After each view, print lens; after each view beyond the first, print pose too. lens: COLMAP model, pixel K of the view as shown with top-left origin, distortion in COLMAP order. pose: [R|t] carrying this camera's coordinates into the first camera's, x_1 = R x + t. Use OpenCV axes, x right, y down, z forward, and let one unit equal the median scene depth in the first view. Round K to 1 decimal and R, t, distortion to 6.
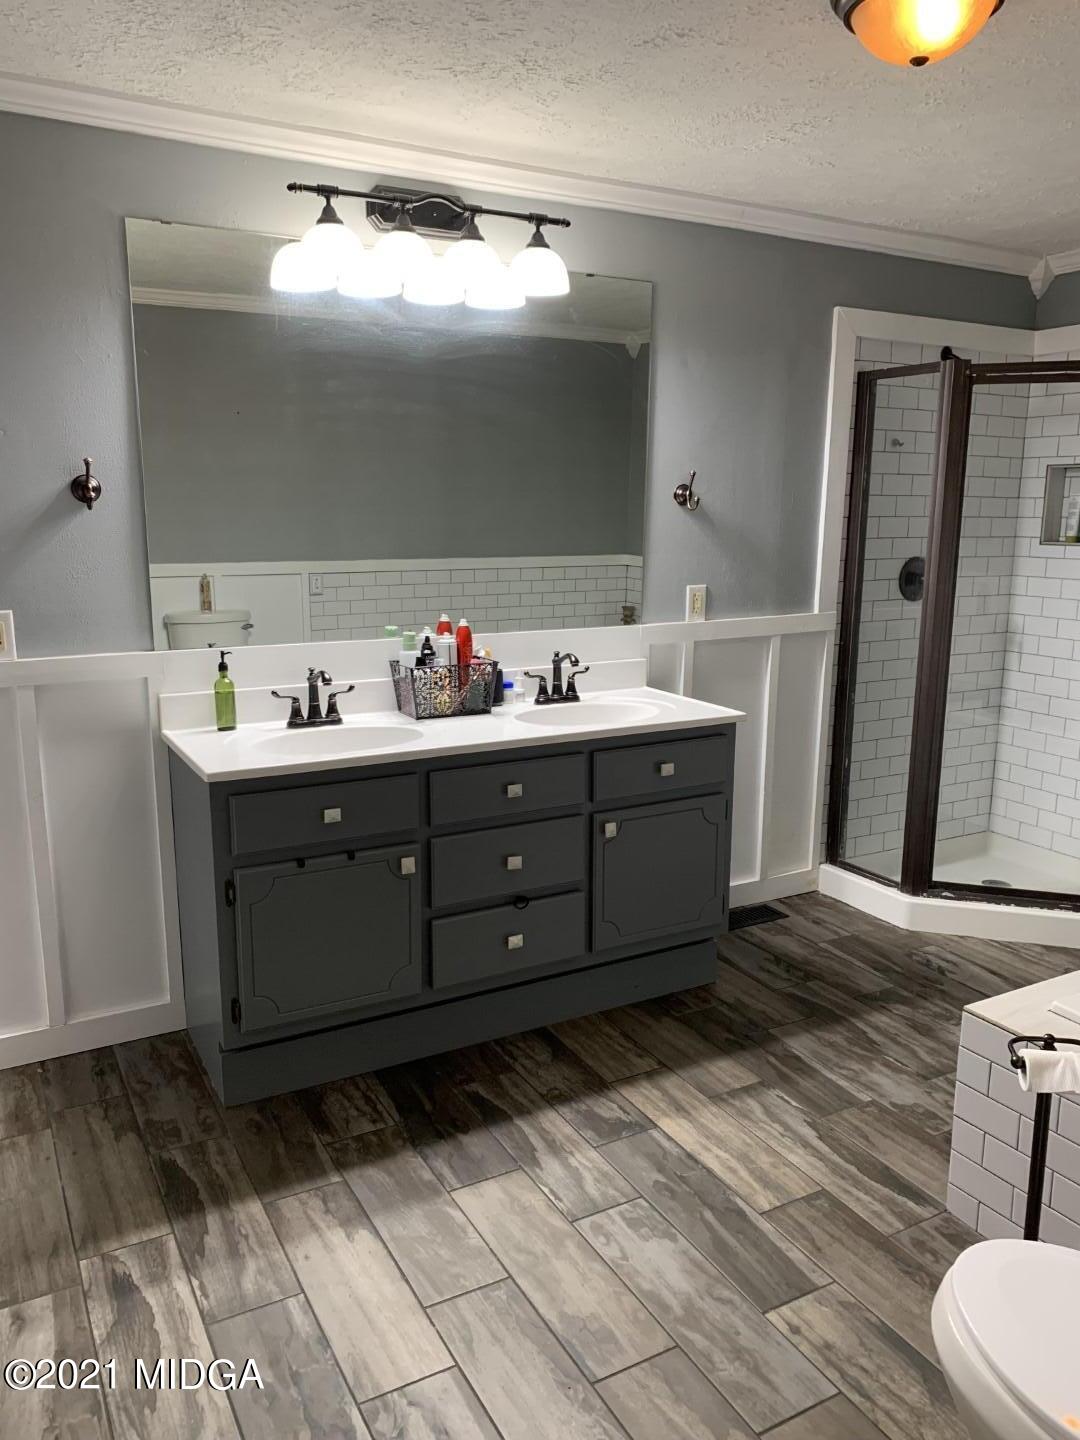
lens RADIAL K [[1109.4, 0, 543.3], [0, 1109.4, 735.6], [0, 0, 1]] dist [0.031982, -0.028105]
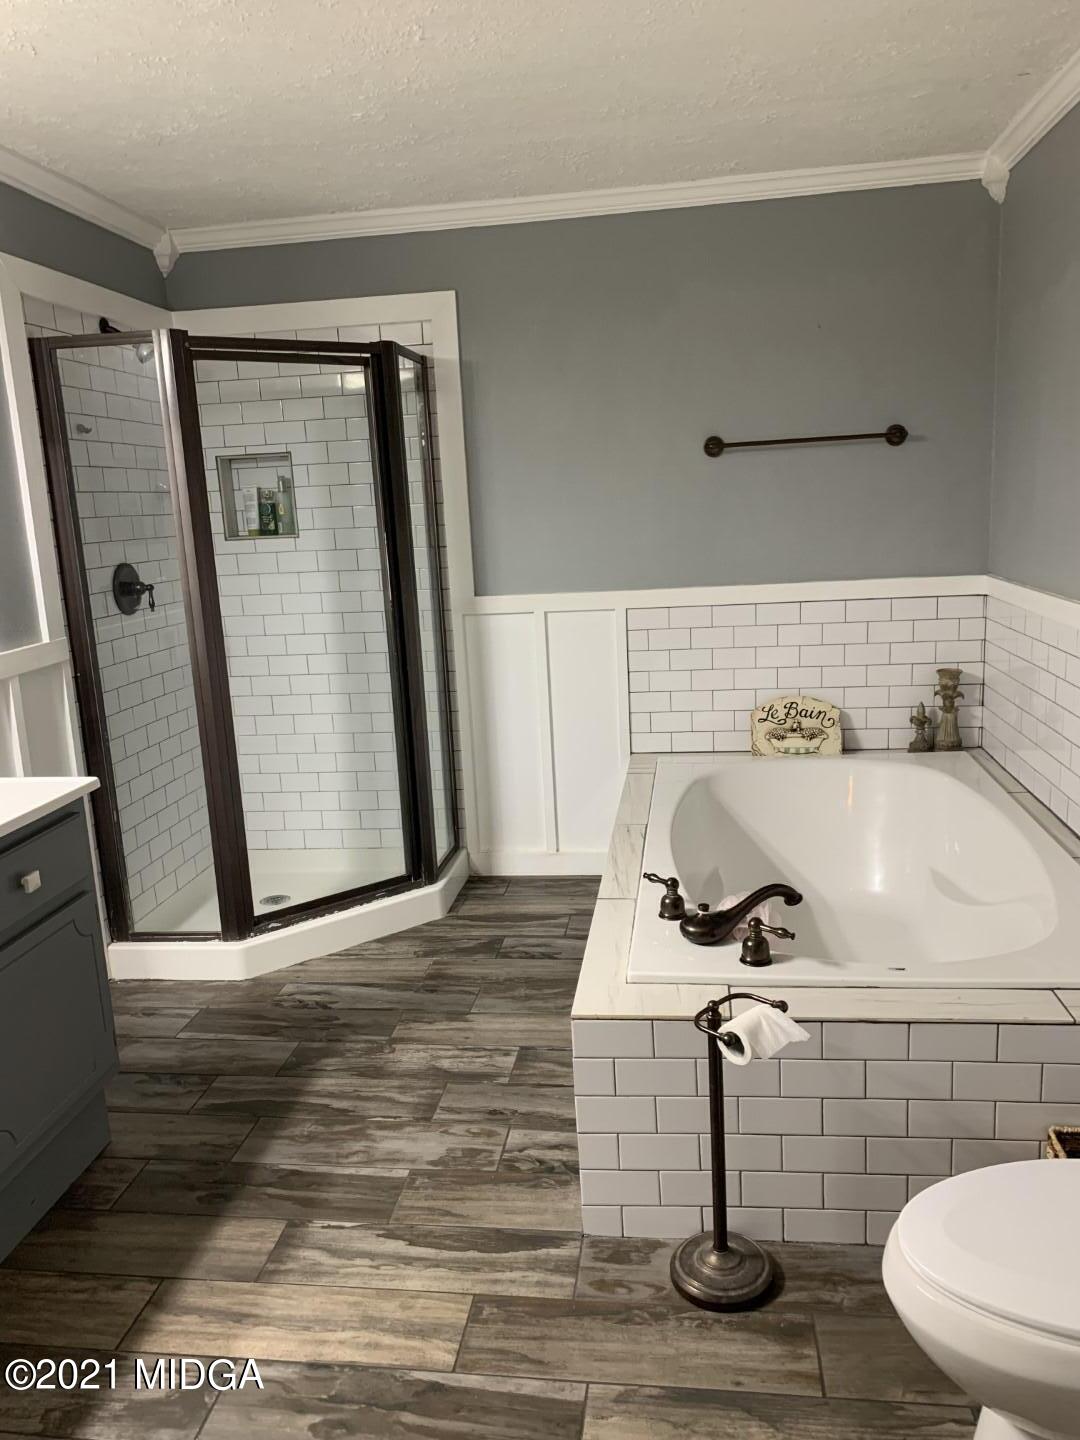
lens RADIAL K [[1109.4, 0, 543.3], [0, 1109.4, 735.6], [0, 0, 1]] dist [0.031982, -0.028105]
pose [[0.591691, -0.205852, 0.779440, -0.230332], [0.218115, 0.971667, 0.091044, -0.053551], [-0.776097, 0.116138, 0.619826, 0.318756]]
